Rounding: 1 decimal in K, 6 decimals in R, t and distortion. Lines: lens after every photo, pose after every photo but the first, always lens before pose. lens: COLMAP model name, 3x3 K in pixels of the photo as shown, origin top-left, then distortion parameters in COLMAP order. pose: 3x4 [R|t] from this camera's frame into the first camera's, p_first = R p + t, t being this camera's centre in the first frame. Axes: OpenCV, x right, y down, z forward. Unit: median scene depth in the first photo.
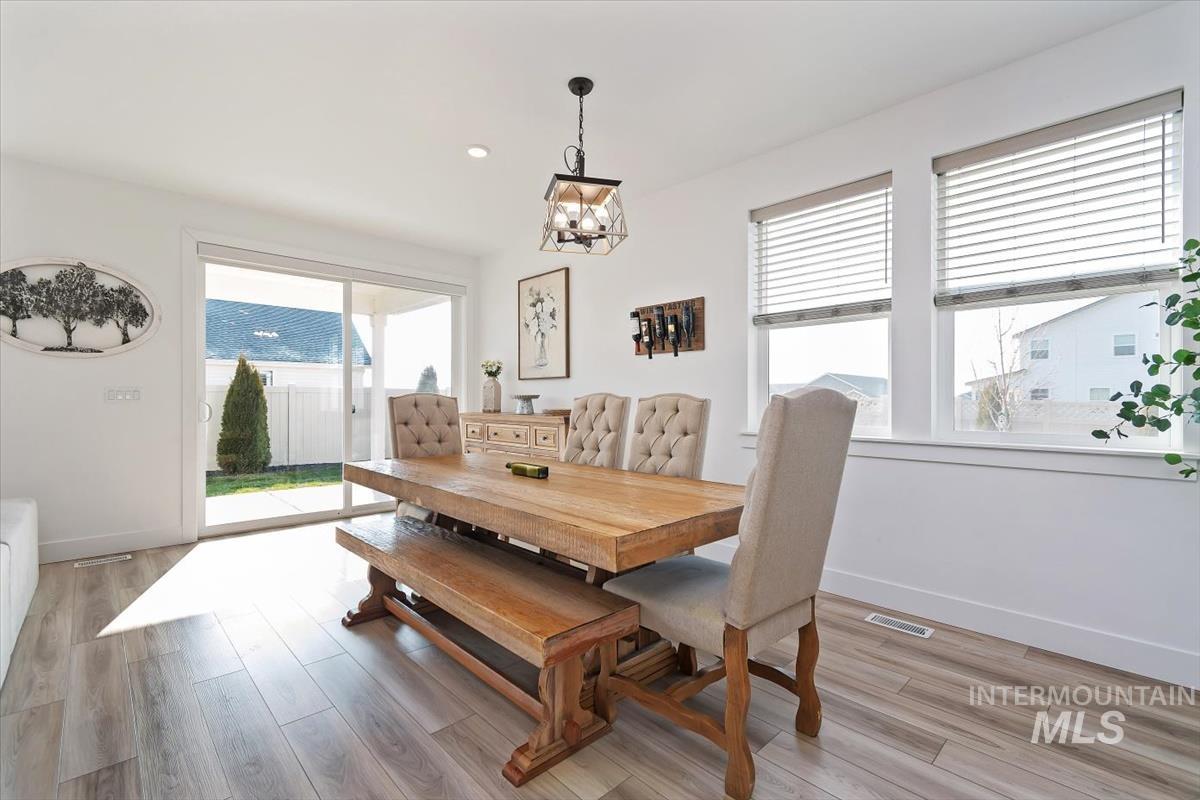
lens RADIAL K [[525.7, 0, 595.9], [0, 525.7, 403.8], [0, 0, 1]] dist [0.002058, 0.000119]
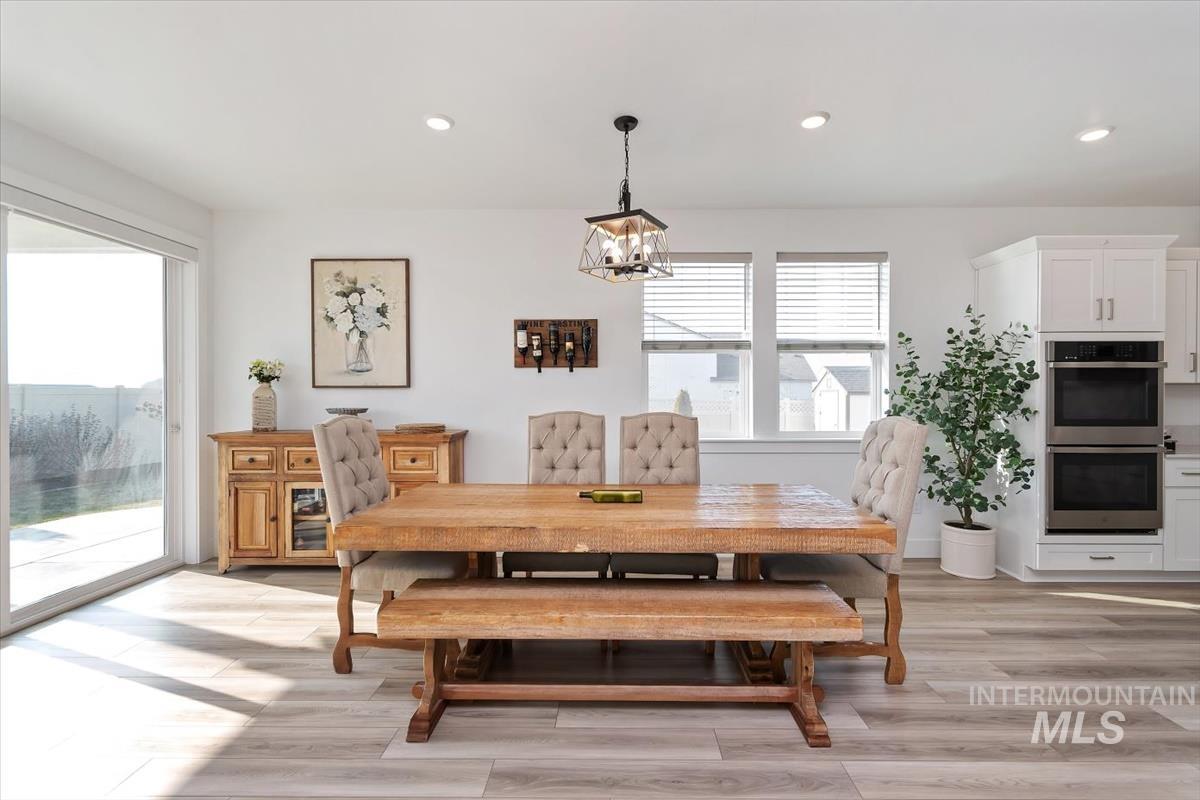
lens RADIAL K [[540.1, 0, 602.3], [0, 540.1, 397.2], [0, 0, 1]] dist [0.003342, 0.000734]
pose [[0.701502, -0.008924, 0.712611, -0.571994], [0.007393, 0.999959, 0.005245, -0.044413], [-0.712629, 0.001589, 0.701539, 0.192961]]
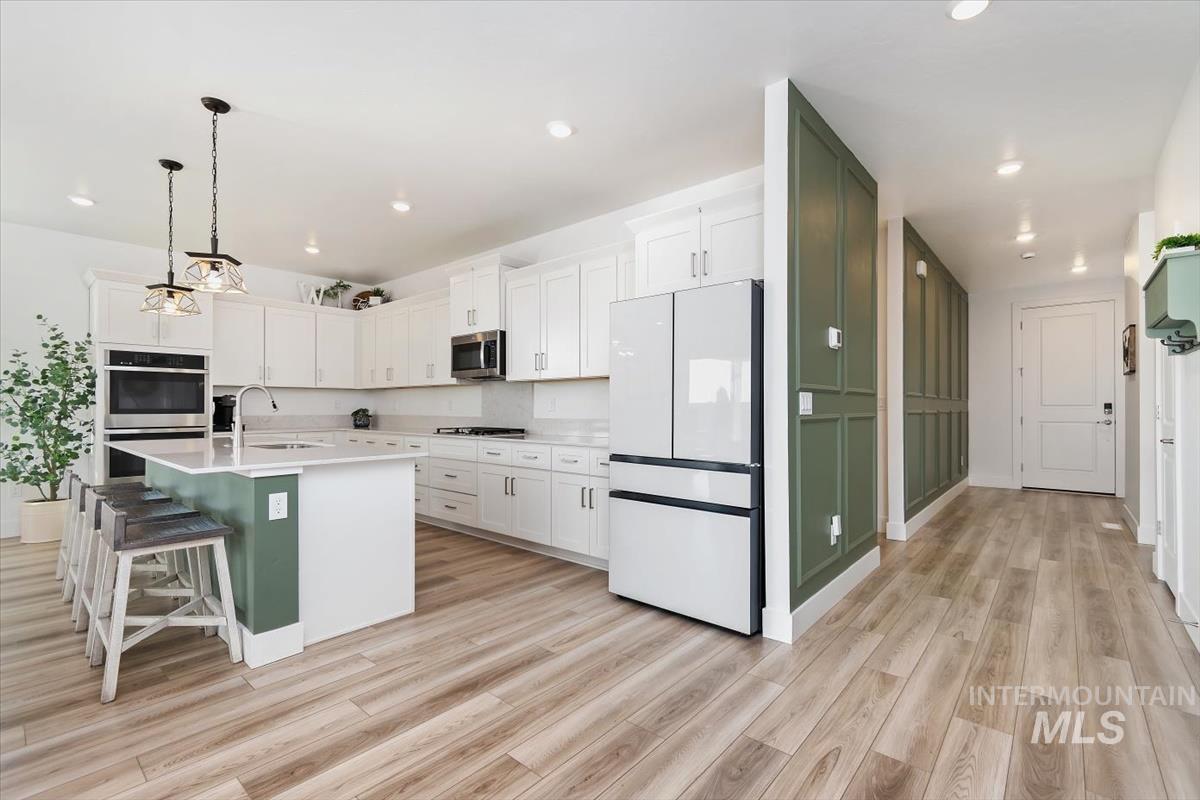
lens RADIAL K [[525.7, 0, 595.9], [0, 525.7, 403.8], [0, 0, 1]] dist [0.002058, 0.000119]
pose [[-0.108460, 0.006688, 0.994078, -0.676782], [0.002277, 0.999976, -0.006479, 0.001854], [-0.994098, 0.001561, -0.108472, -0.666362]]
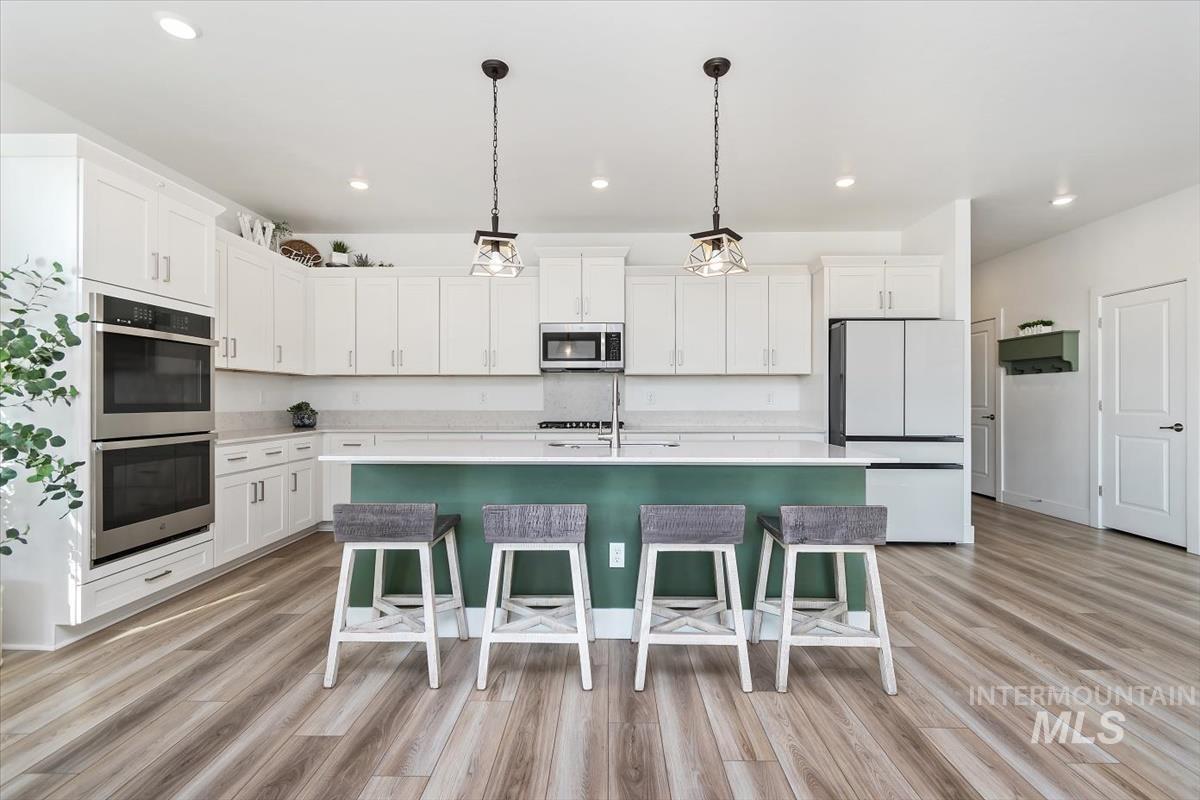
lens RADIAL K [[532.9, 0, 598.9], [0, 532.9, 402.8], [0, 0, 1]] dist [0.000697, 0.000281]
pose [[-0.719578, -0.002829, 0.694406, -0.263244], [0.001749, 0.999981, 0.005887, -0.000486], [-0.694410, 0.005450, -0.719559, 0.338972]]
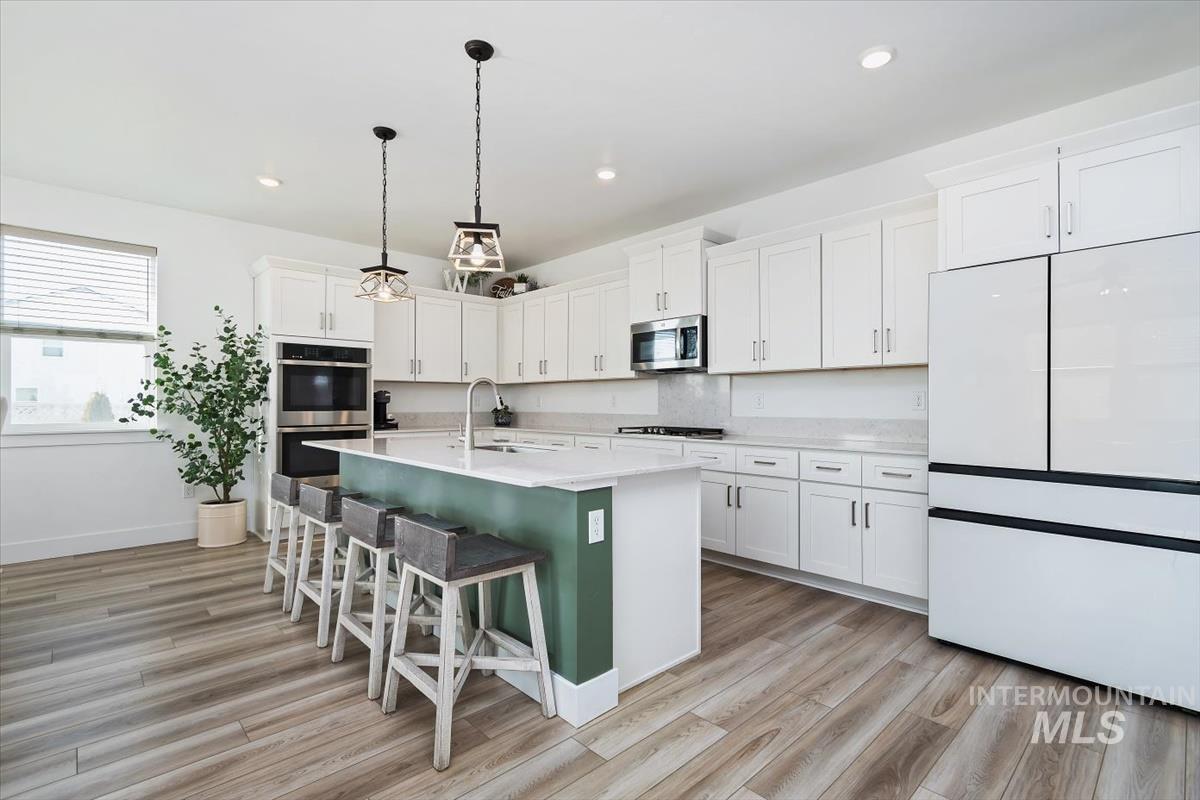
lens RADIAL K [[553.4, 0, 600.0], [0, 553.4, 400.0], [0, 0, 1]] dist [0.004430, 0.000147]
pose [[-0.006332, 0.006033, 0.999962, -0.553136], [0.001917, 0.999980, -0.006021, -0.000089], [-0.999978, 0.001879, -0.006344, -0.370114]]
